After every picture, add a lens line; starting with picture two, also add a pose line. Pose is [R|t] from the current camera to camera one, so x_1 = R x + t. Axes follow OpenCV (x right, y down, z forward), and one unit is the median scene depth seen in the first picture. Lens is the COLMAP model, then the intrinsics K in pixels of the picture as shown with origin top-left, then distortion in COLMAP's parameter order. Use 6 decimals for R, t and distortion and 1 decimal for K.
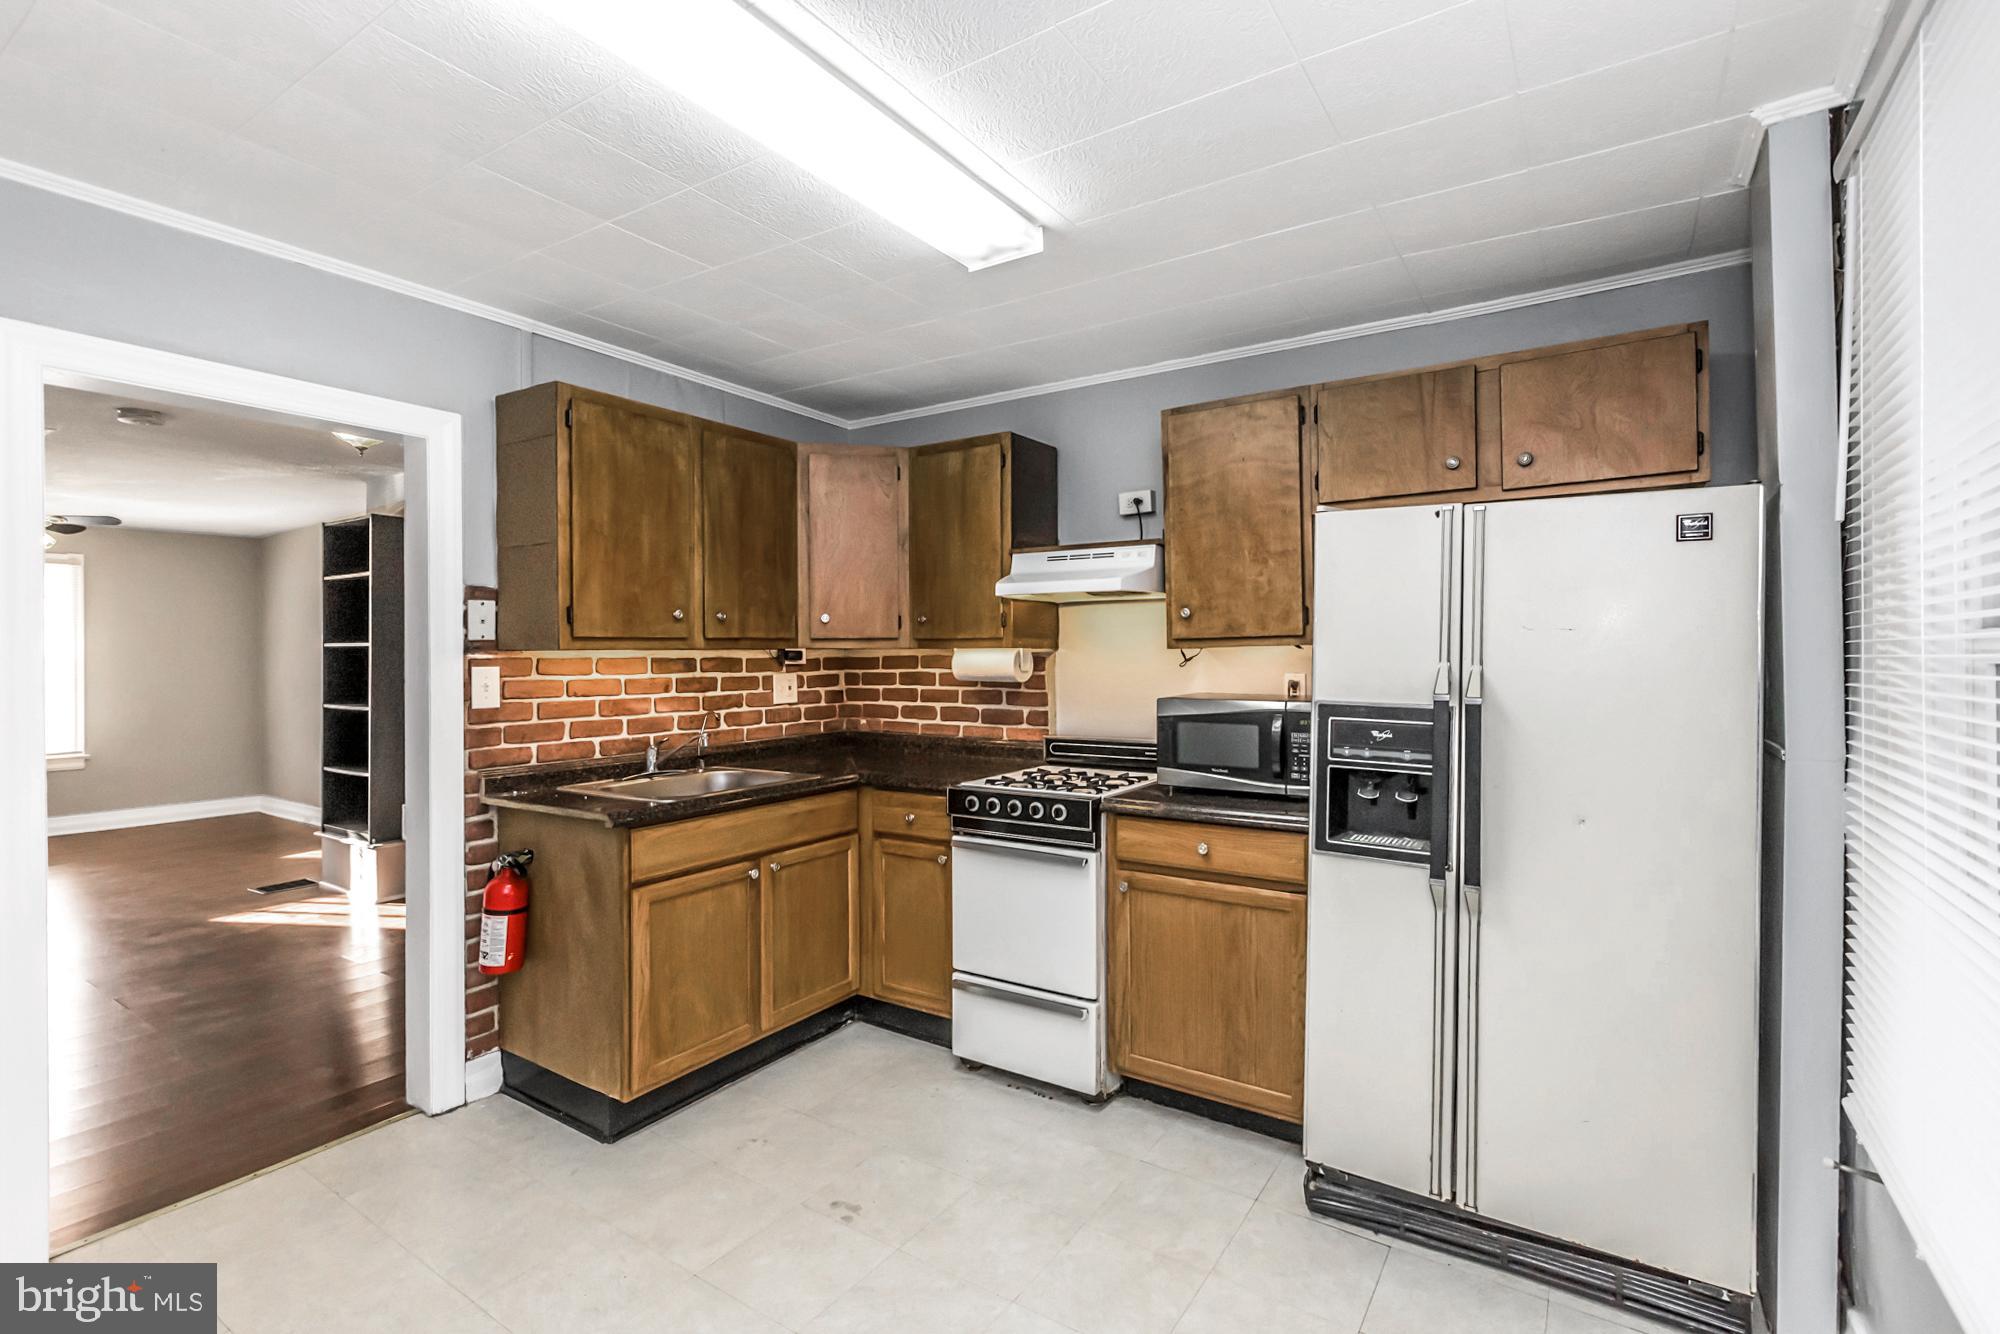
lens RADIAL K [[892.9, 0, 1046.9], [0, 892.9, 669.2], [0, 0, 1]] dist [0.002017, -0.003340]
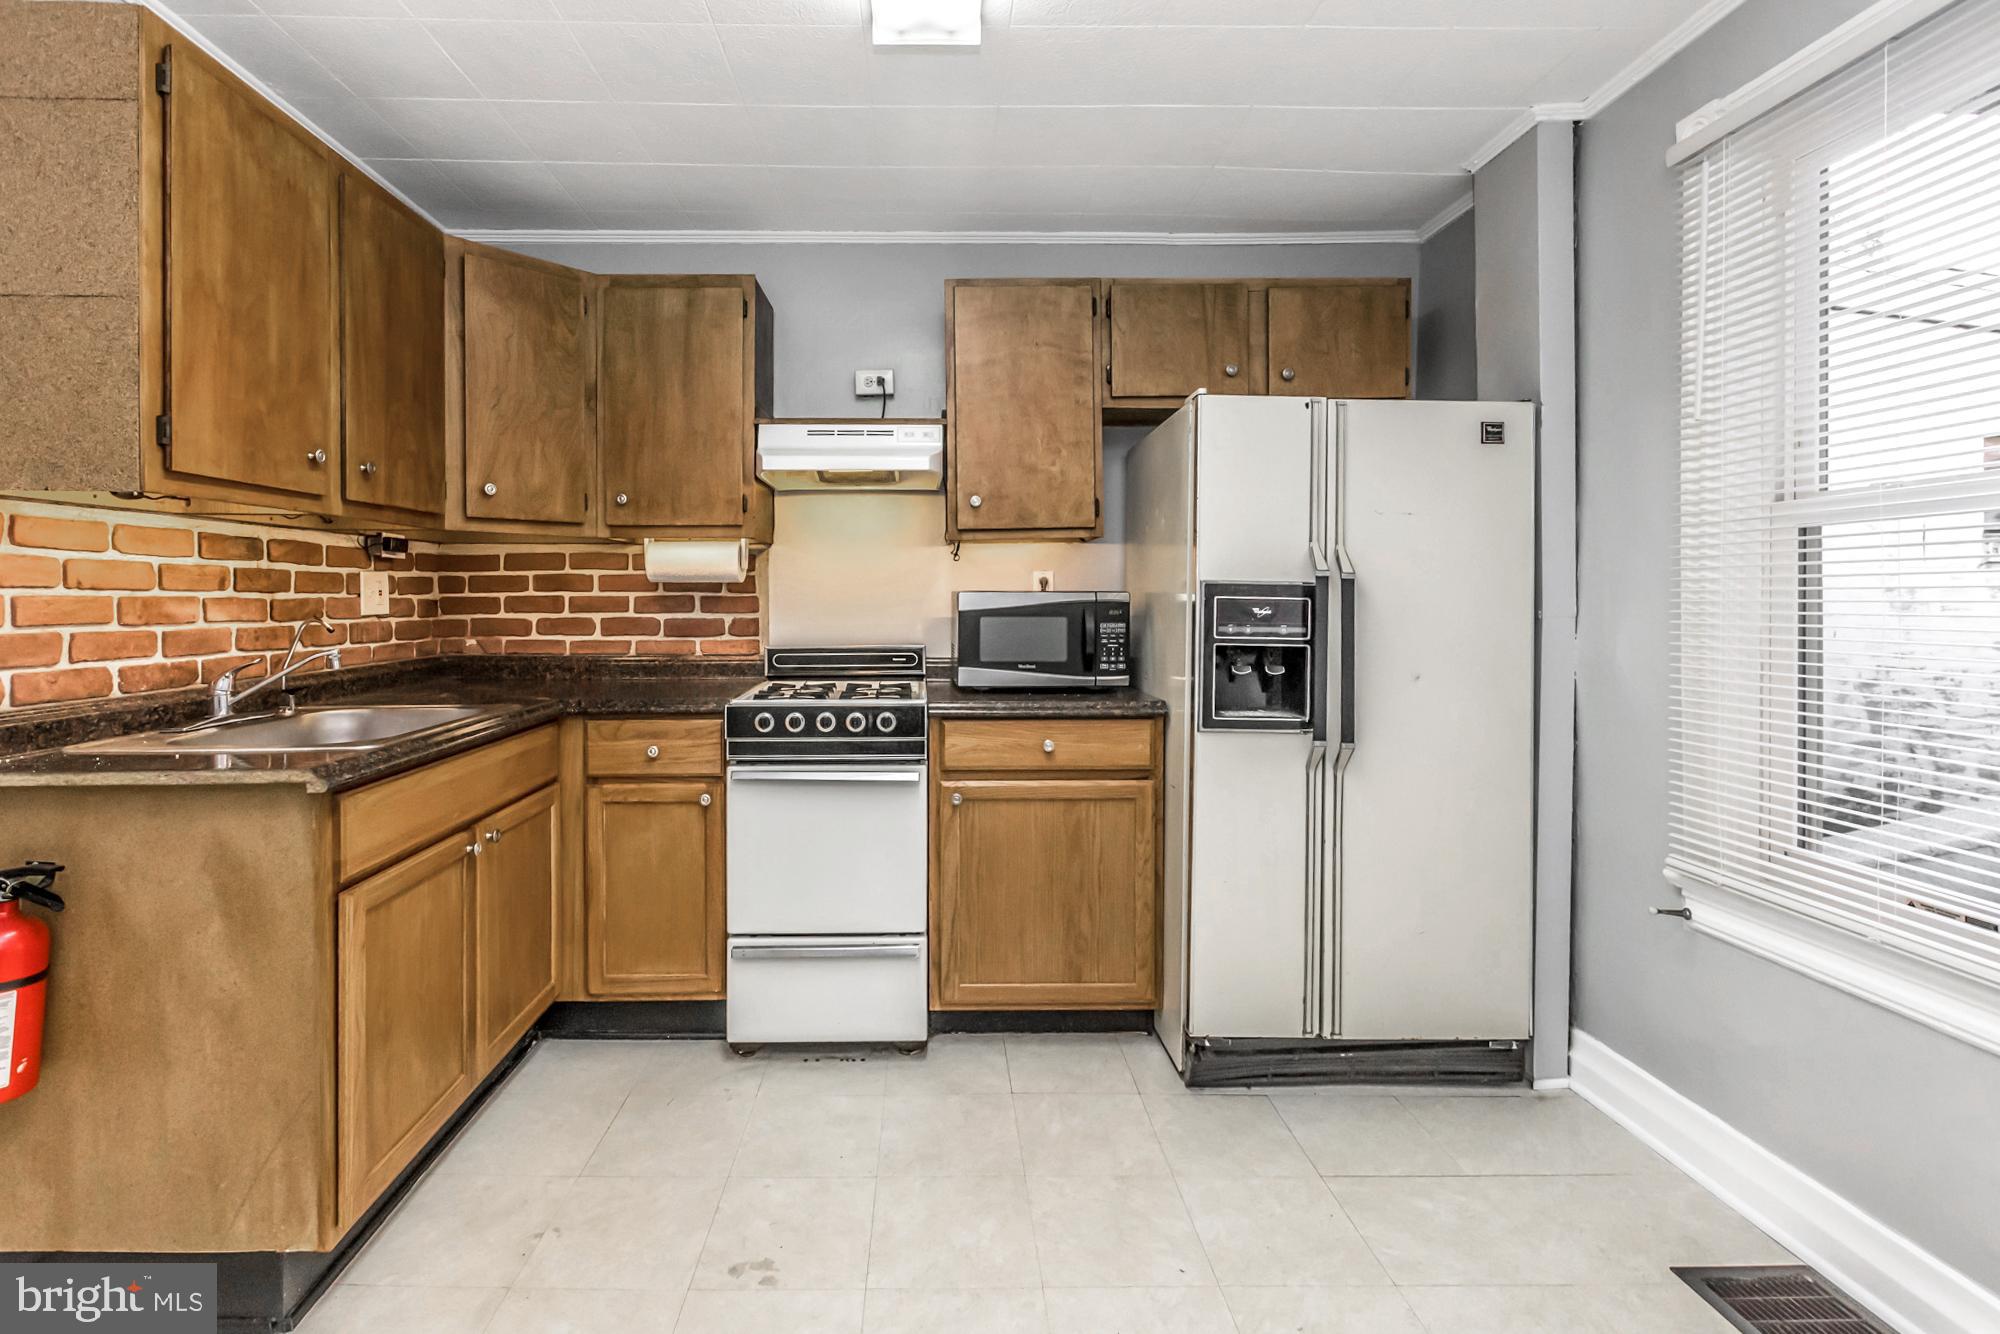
lens RADIAL K [[892.9, 0, 938.8], [0, 892.9, 616.2], [0, 0, 1]] dist [0.002017, -0.003340]
pose [[0.844149, -0.011236, 0.535991, -0.396876], [0.010889, 0.999933, 0.003812, 0.055508], [-0.535998, 0.002618, 0.844215, 0.246795]]
